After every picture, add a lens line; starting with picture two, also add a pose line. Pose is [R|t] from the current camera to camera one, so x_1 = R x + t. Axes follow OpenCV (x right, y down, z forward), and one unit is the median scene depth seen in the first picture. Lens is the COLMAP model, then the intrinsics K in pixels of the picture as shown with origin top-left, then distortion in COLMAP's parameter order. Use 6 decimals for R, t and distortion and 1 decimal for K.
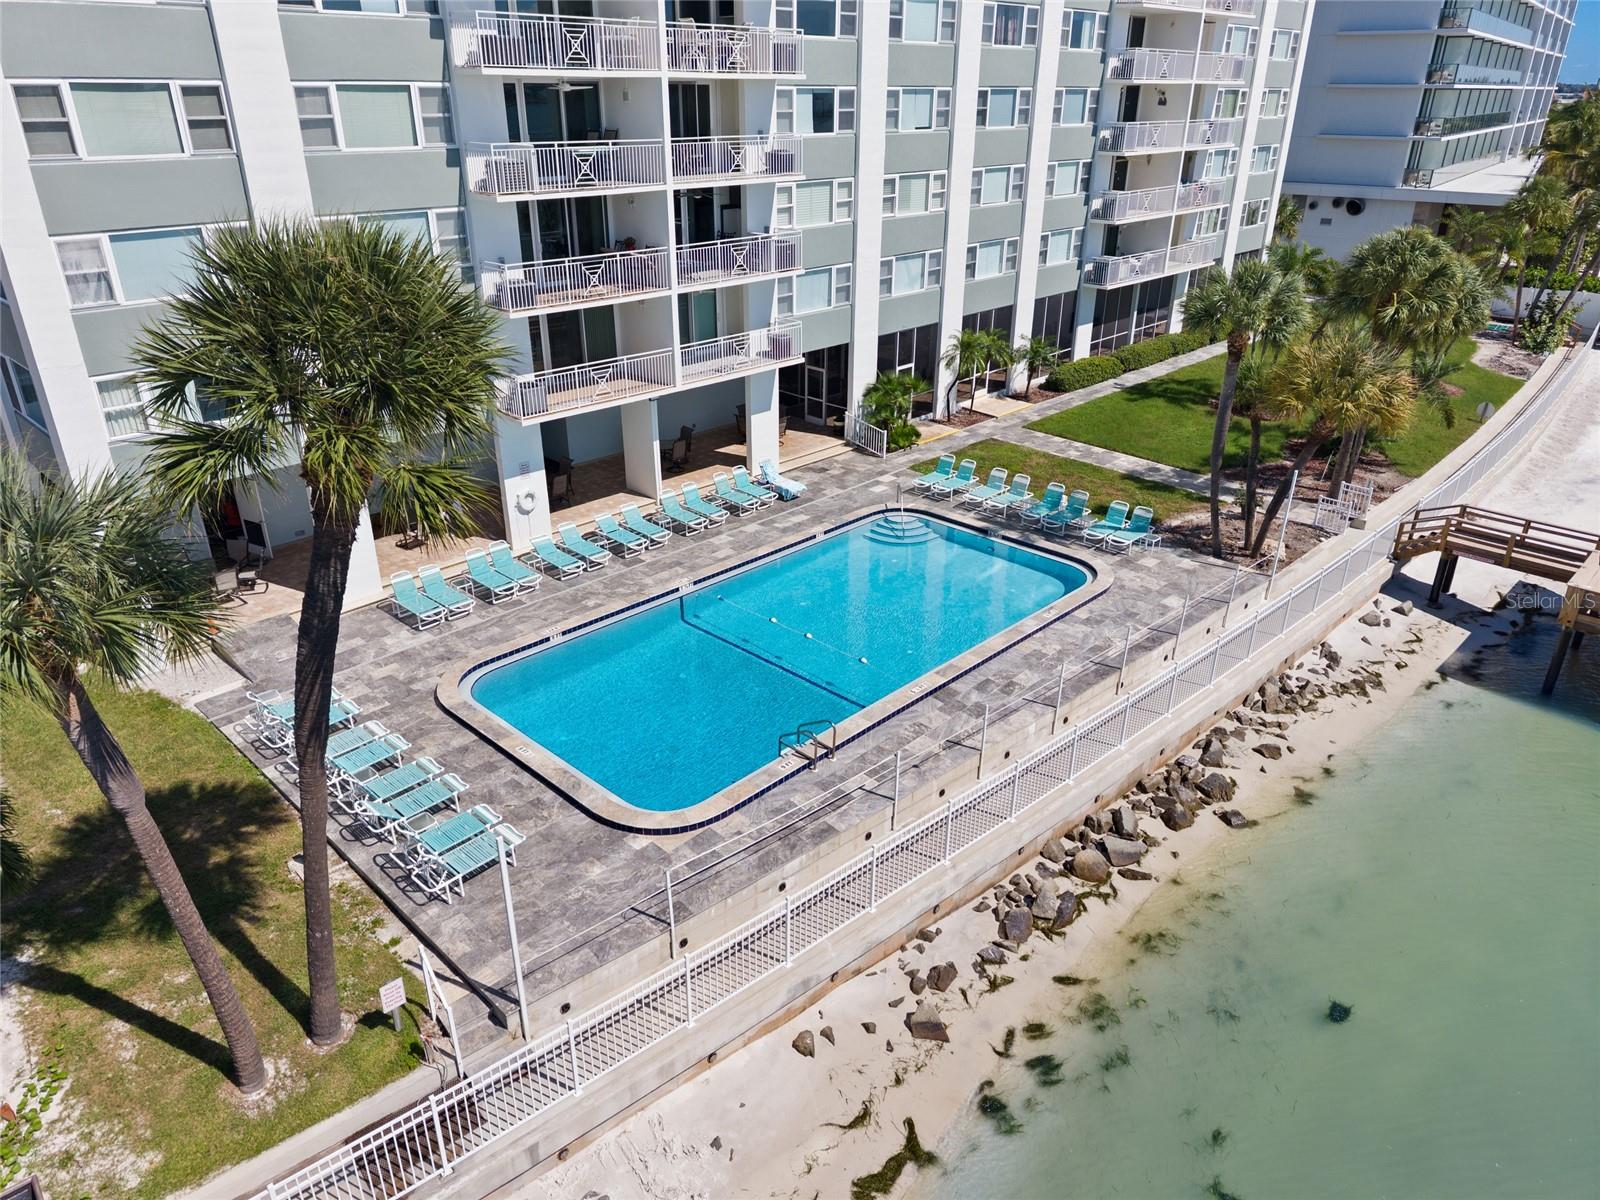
lens RADIAL K [[1067.7, 0, 800.3], [0, 1067.7, 612.6], [0, 0, 1]] dist [0.034544, -0.037985]
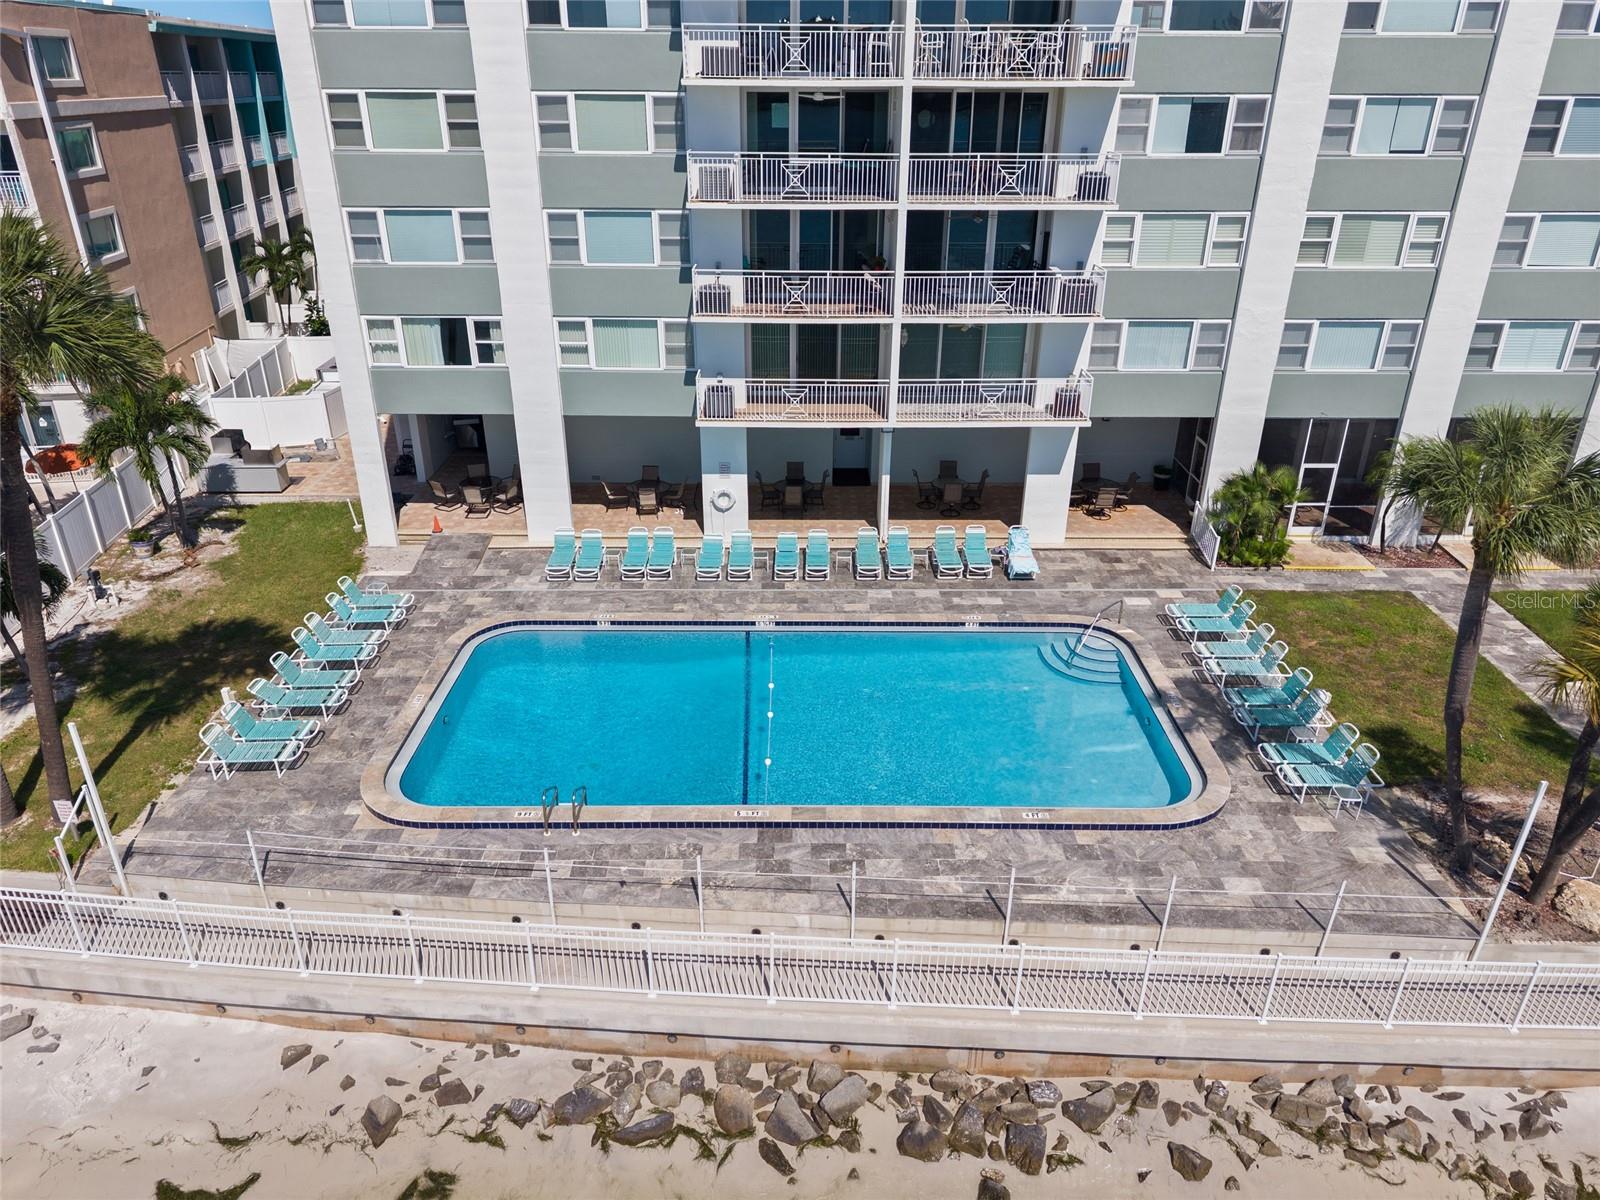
lens RADIAL K [[1067.7, 0, 800.3], [0, 1067.7, 612.6], [0, 0, 1]] dist [0.034544, -0.037985]
pose [[0.695289, 0.320893, -0.643118, 0.489112], [-0.316460, 0.940075, 0.126932, -0.153819], [0.645310, 0.115267, 0.755174, 0.283858]]
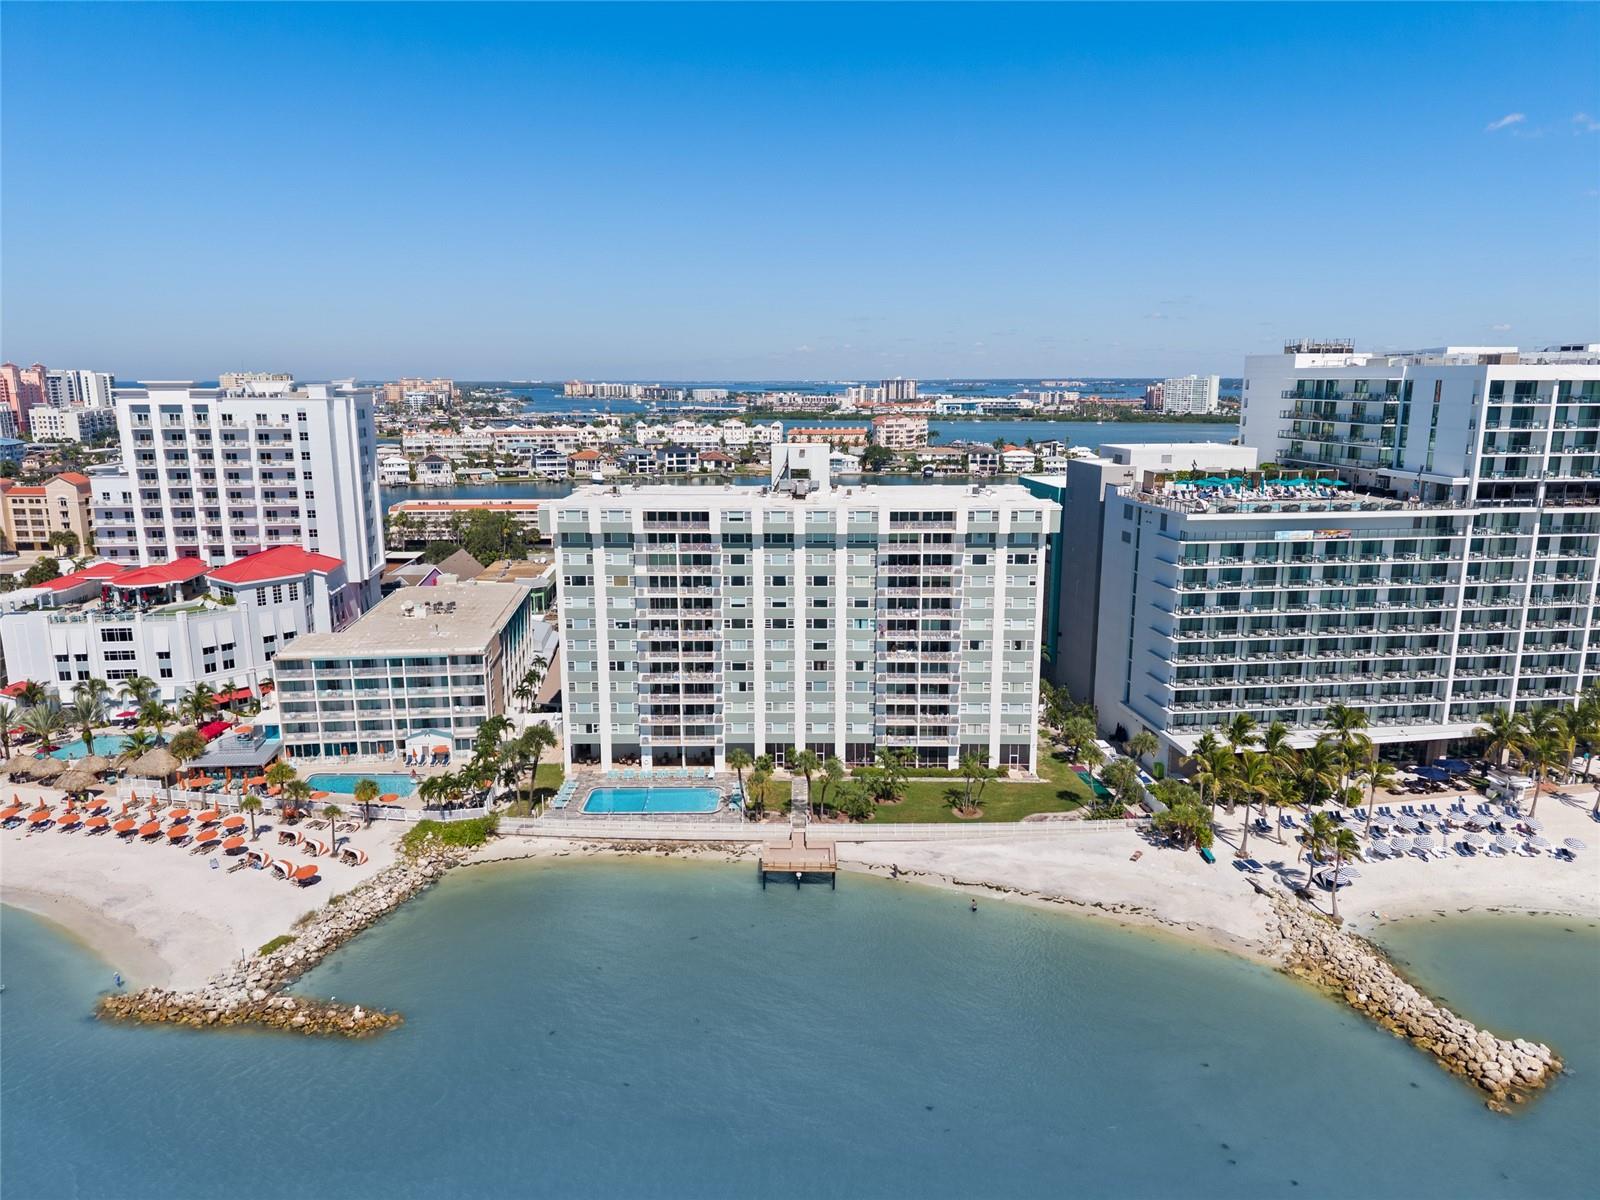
lens RADIAL K [[1083.7, 0, 819.8], [0, 1083.7, 600.3], [0, 0, 1]] dist [0.074340, -0.128369]
pose [[0.703262, 0.144963, -0.695994, 3.351679], [-0.312019, 0.942600, -0.118951, -0.426713], [0.638801, 0.300817, 0.708126, -1.988682]]
